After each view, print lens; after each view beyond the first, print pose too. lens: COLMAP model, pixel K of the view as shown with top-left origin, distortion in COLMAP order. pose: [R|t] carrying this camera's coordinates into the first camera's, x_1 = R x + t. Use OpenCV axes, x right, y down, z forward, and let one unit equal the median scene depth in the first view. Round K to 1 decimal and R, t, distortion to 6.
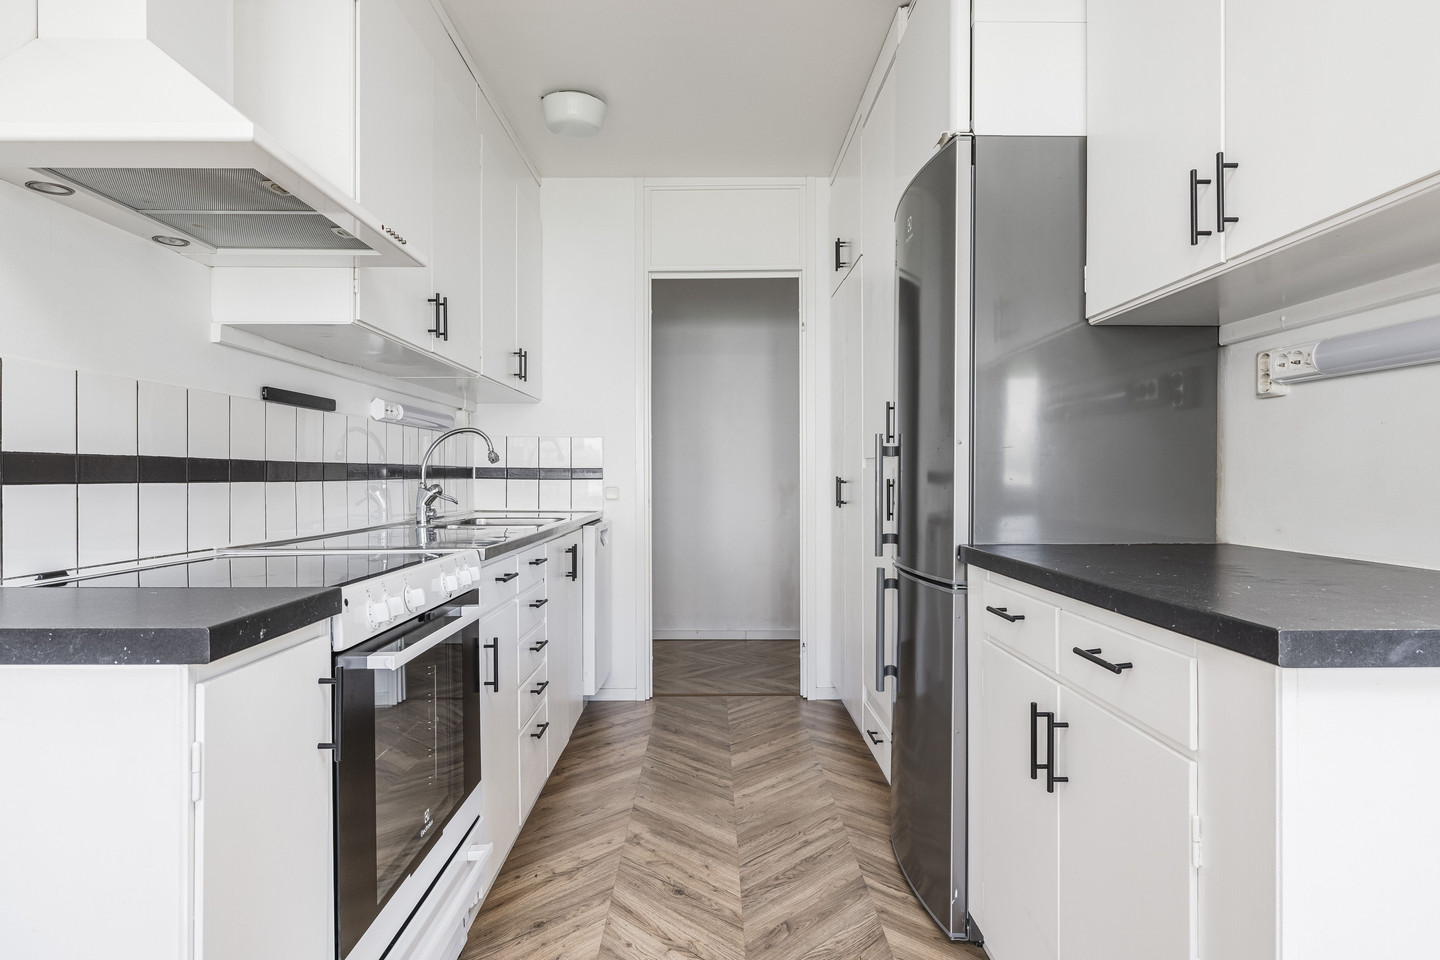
lens RADIAL K [[823.2, 0, 719.9], [0, 823.2, 473.0], [0, 0, 1]] dist [0.005599, -0.002988]
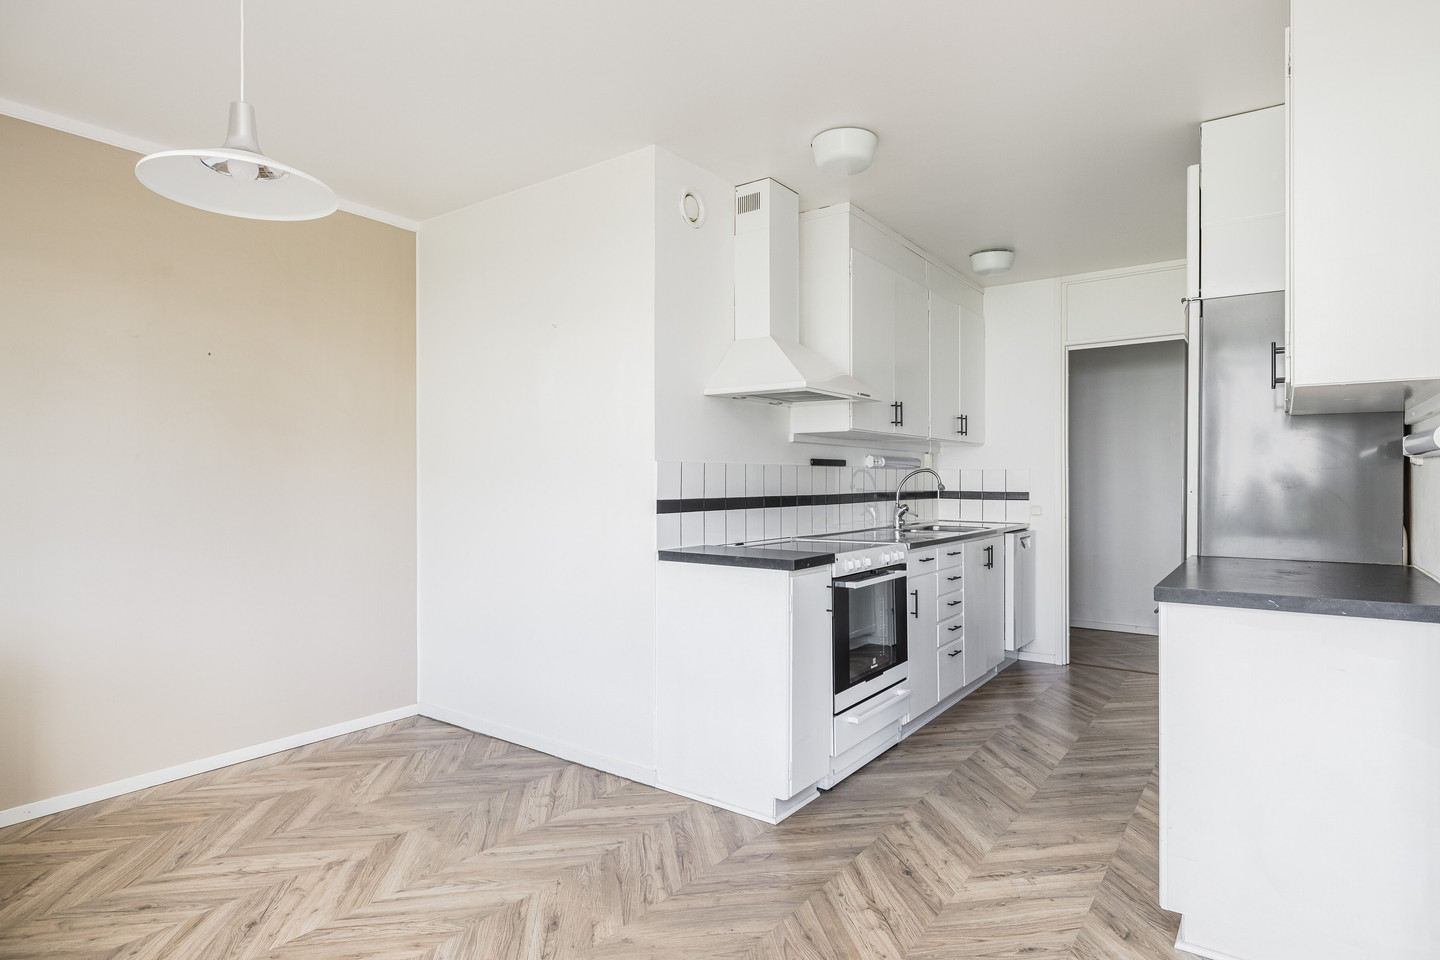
lens RADIAL K [[771.3, 0, 720.1], [0, 771.3, 479.4], [0, 0, 1]] dist [-0.017725, -0.001000]
pose [[0.807881, 0.001353, -0.589345, 0.278725], [-0.000556, 0.999999, 0.001534, -0.040658], [0.589346, -0.000911, 0.807880, -0.483982]]
